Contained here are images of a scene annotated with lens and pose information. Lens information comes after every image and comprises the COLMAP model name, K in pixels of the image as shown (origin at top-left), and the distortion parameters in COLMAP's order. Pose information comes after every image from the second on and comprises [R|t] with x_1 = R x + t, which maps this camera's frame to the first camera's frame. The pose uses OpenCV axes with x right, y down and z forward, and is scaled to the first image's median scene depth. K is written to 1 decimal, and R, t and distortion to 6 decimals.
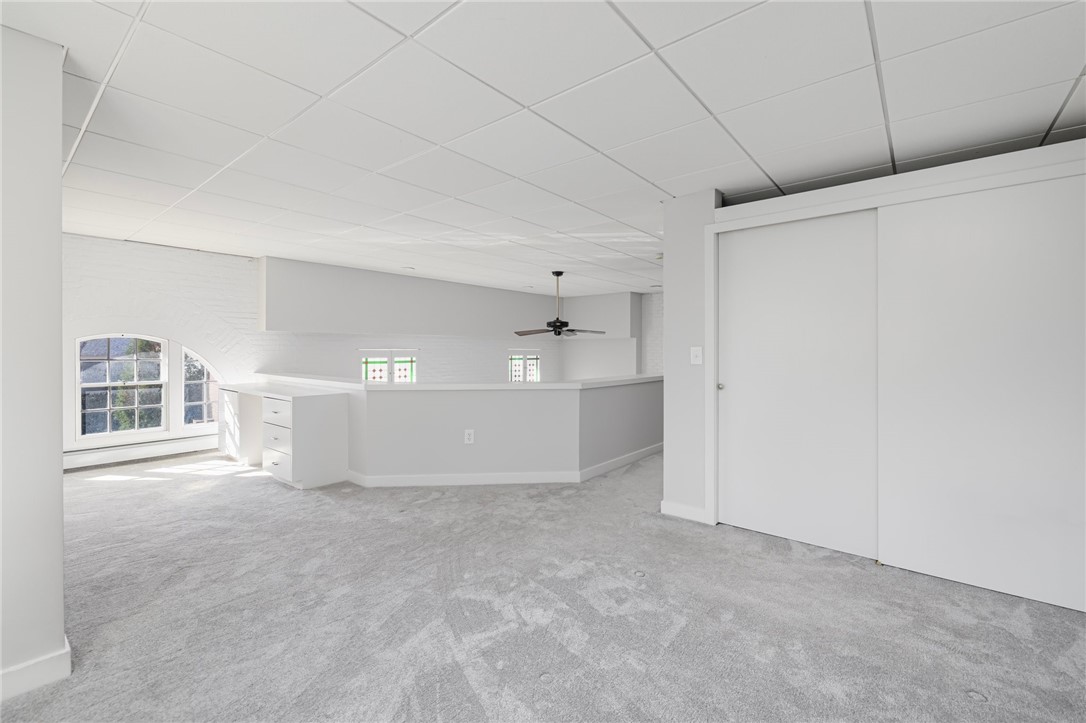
lens RADIAL K [[463.2, 0, 545.4], [0, 463.2, 355.8], [0, 0, 1]] dist [-0.001546, 0.000098]
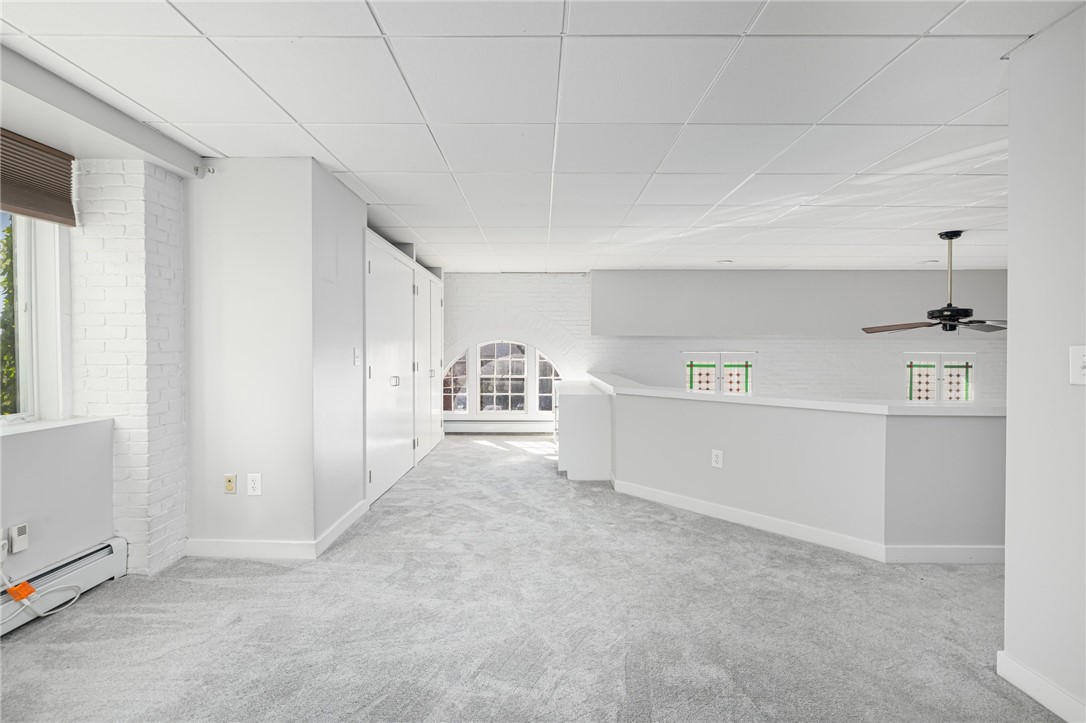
lens RADIAL K [[463.2, 0, 542.2], [0, 463.2, 359.1], [0, 0, 1]] dist [-0.001546, 0.000098]
pose [[0.632518, 0.012683, -0.774442, 0.234922], [-0.012689, 0.999901, 0.006012, -0.001629], [0.774442, 0.006024, 0.632617, 0.212276]]
